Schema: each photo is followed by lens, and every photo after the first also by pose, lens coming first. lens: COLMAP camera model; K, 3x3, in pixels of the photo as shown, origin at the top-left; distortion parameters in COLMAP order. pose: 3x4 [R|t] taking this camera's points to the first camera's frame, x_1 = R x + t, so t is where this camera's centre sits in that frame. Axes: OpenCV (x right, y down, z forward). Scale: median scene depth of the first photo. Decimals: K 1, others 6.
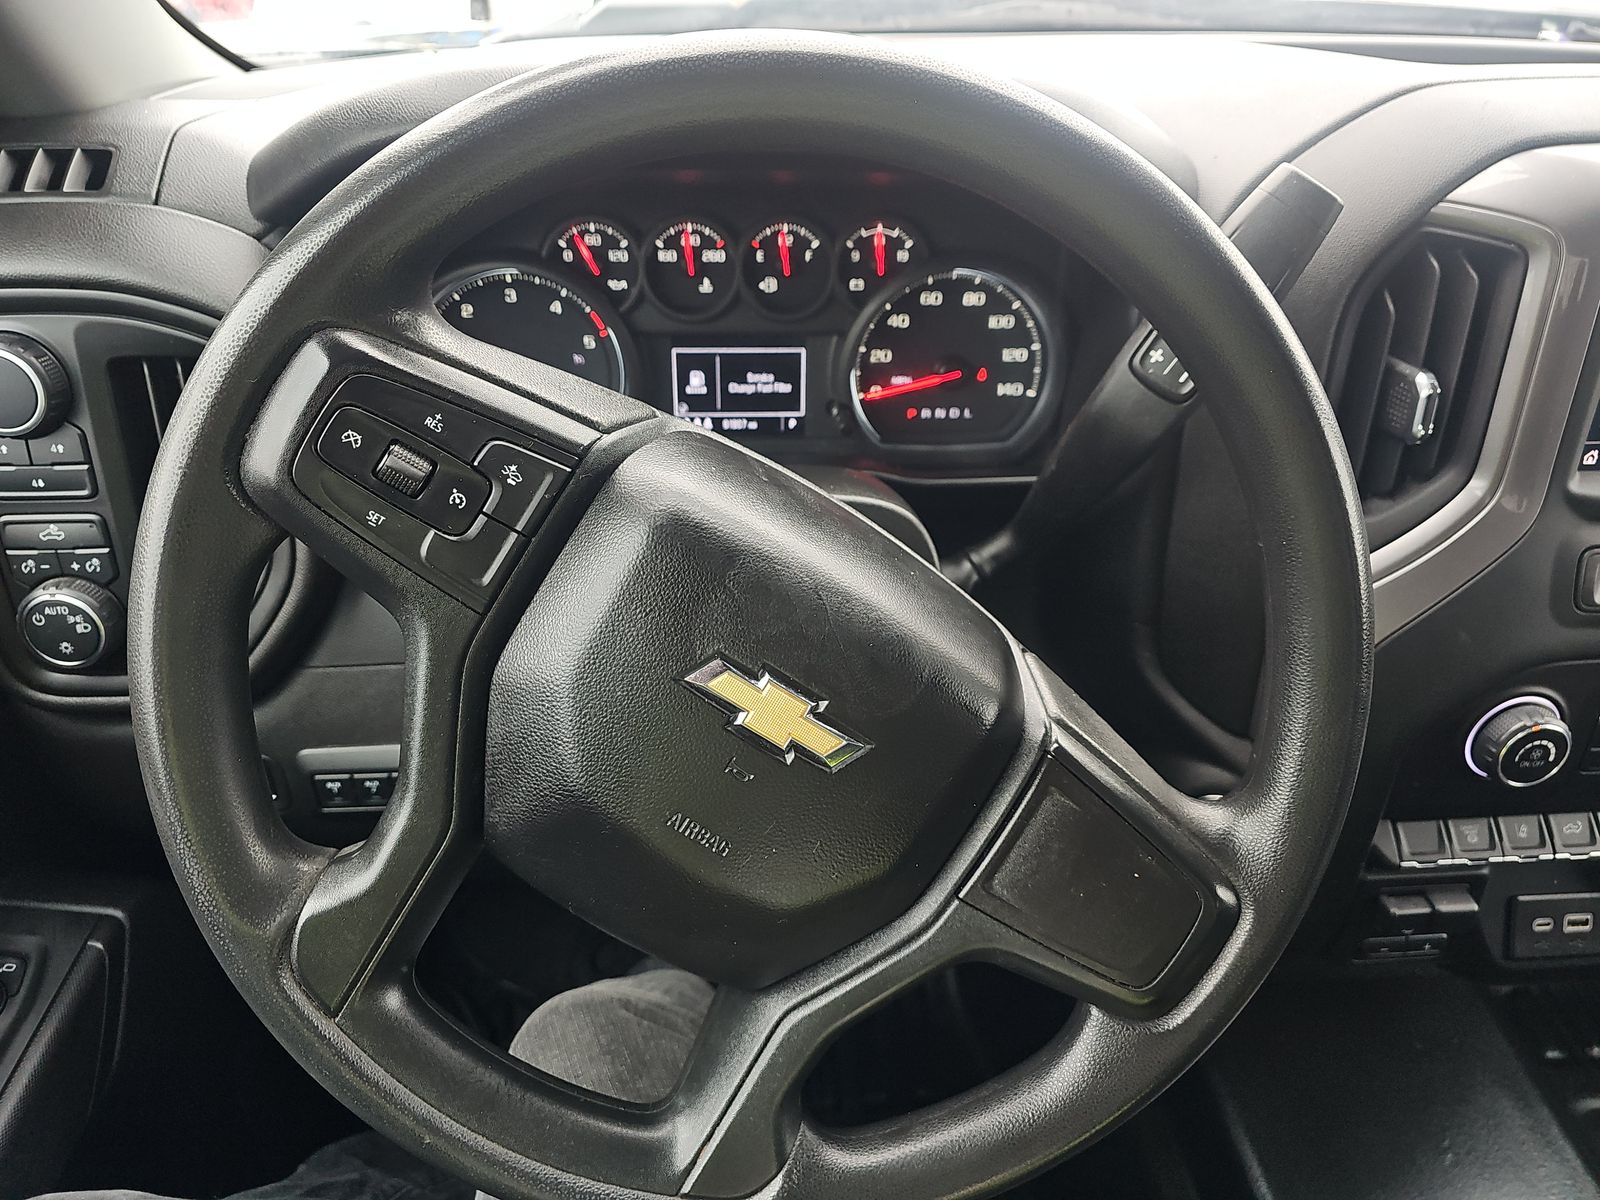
lens RADIAL K [[1058.7, 0, 799.7], [0, 1058.7, 607.5], [0, 0, 1]] dist [0.019227, -0.021116]
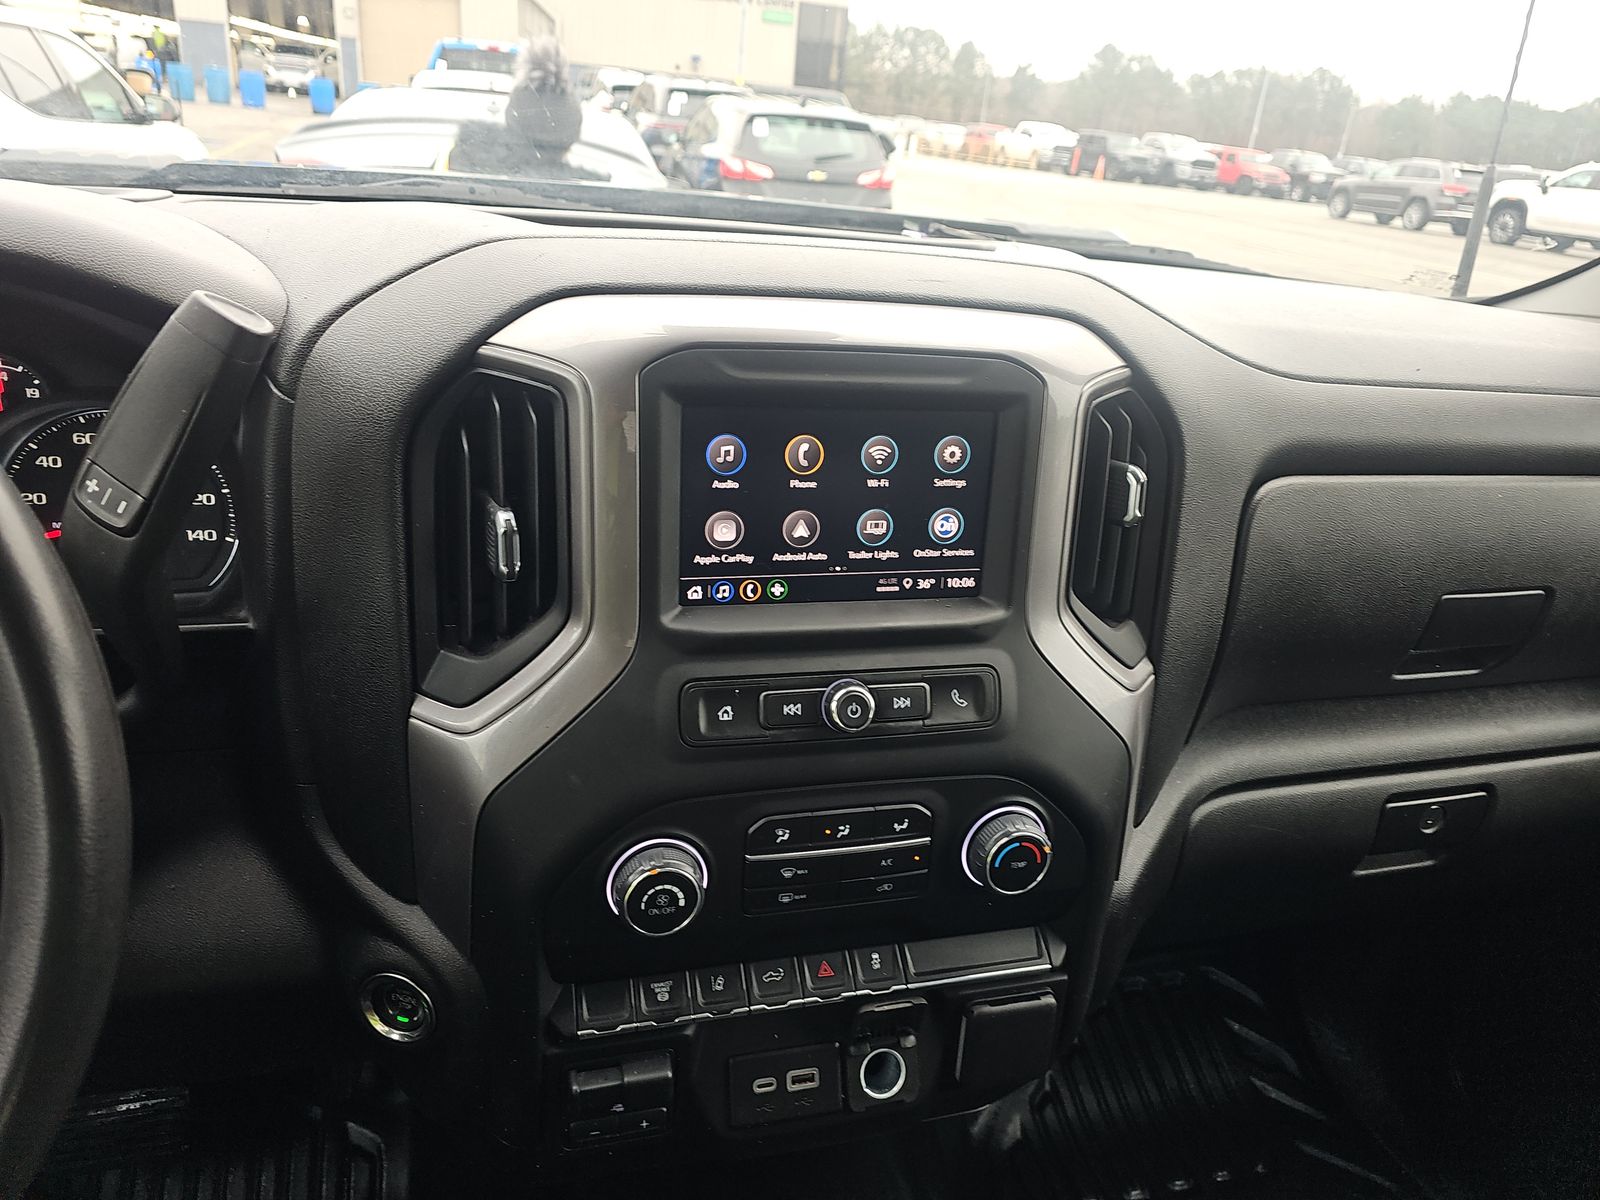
lens RADIAL K [[1058.7, 0, 809.9], [0, 1058.7, 597.5], [0, 0, 1]] dist [0.019227, -0.021116]
pose [[0.982148, -0.014074, 0.187584, 0.574285], [0.046202, 0.984700, -0.168021, 0.032344], [-0.182350, 0.173688, 0.967771, 0.004582]]
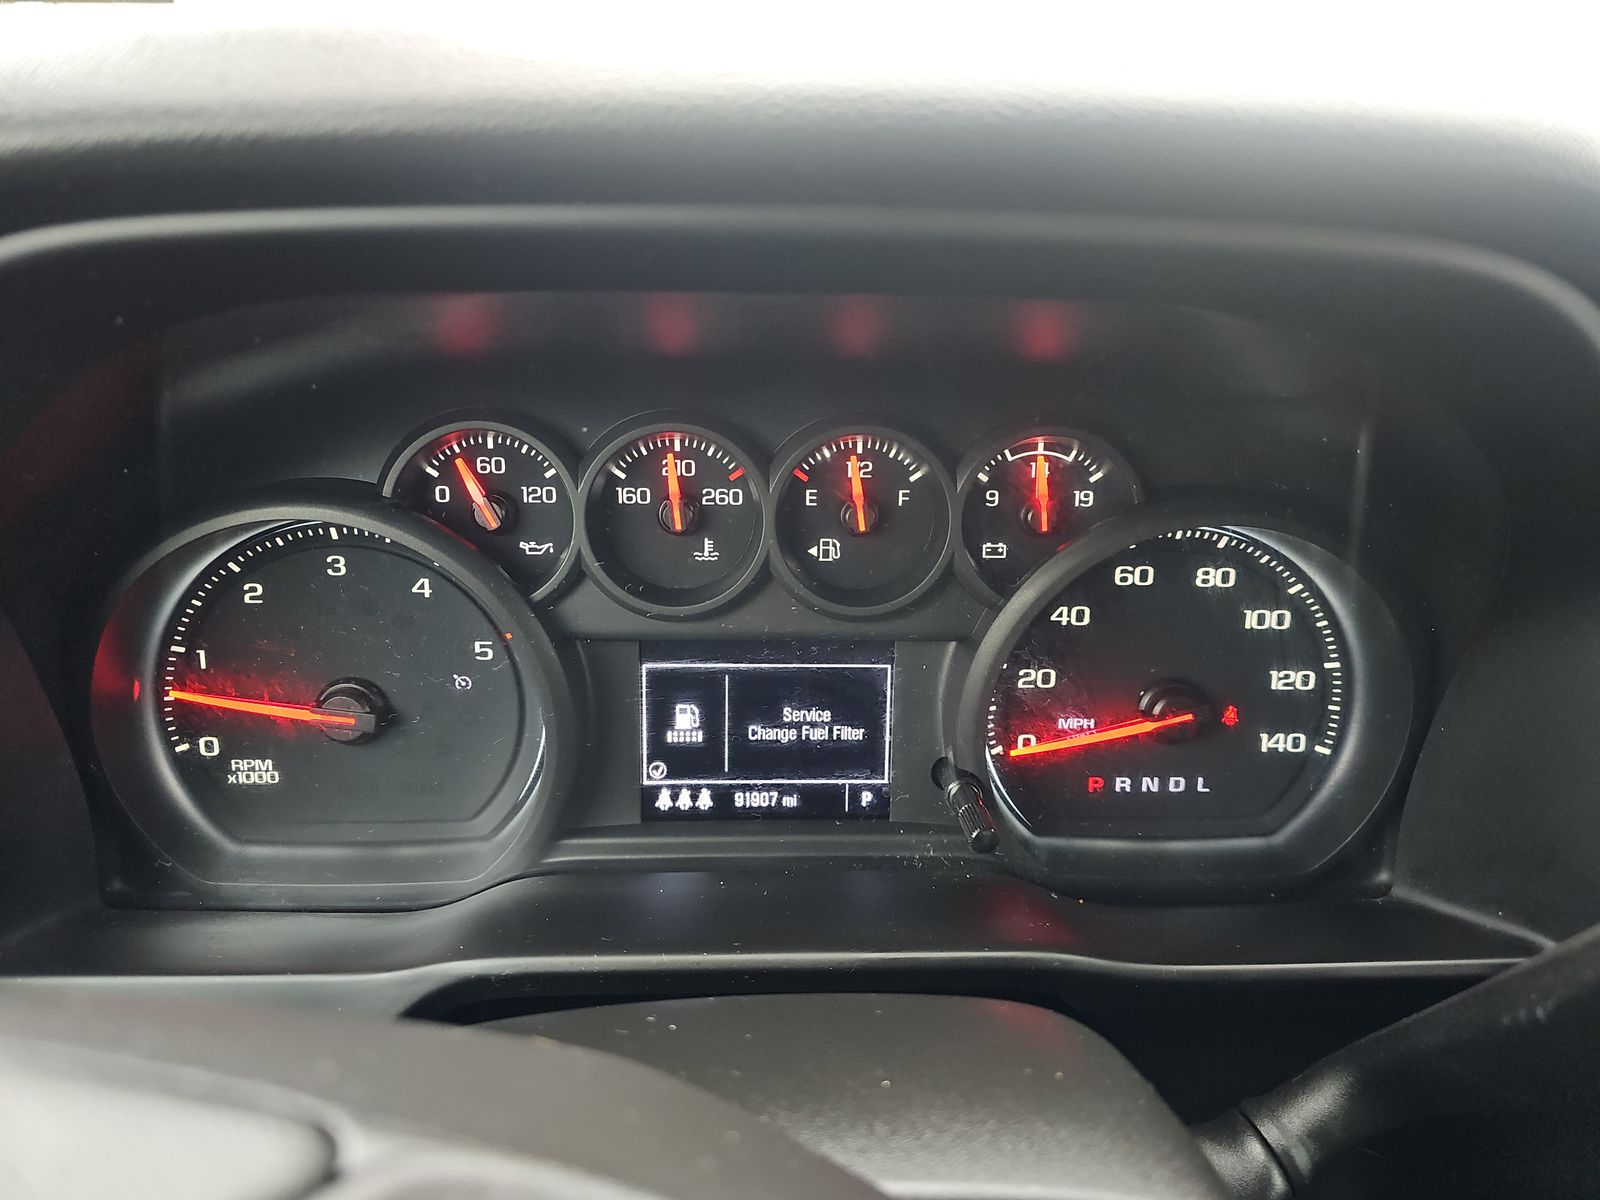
lens RADIAL K [[1058.7, 0, 795.5], [0, 1058.7, 591.3], [0, 0, 1]] dist [0.019227, -0.021116]
pose [[0.998936, 0.011240, -0.044730, -0.020240], [-0.021004, 0.974306, -0.224246, -0.162927], [0.041060, 0.224947, 0.973506, 0.484478]]
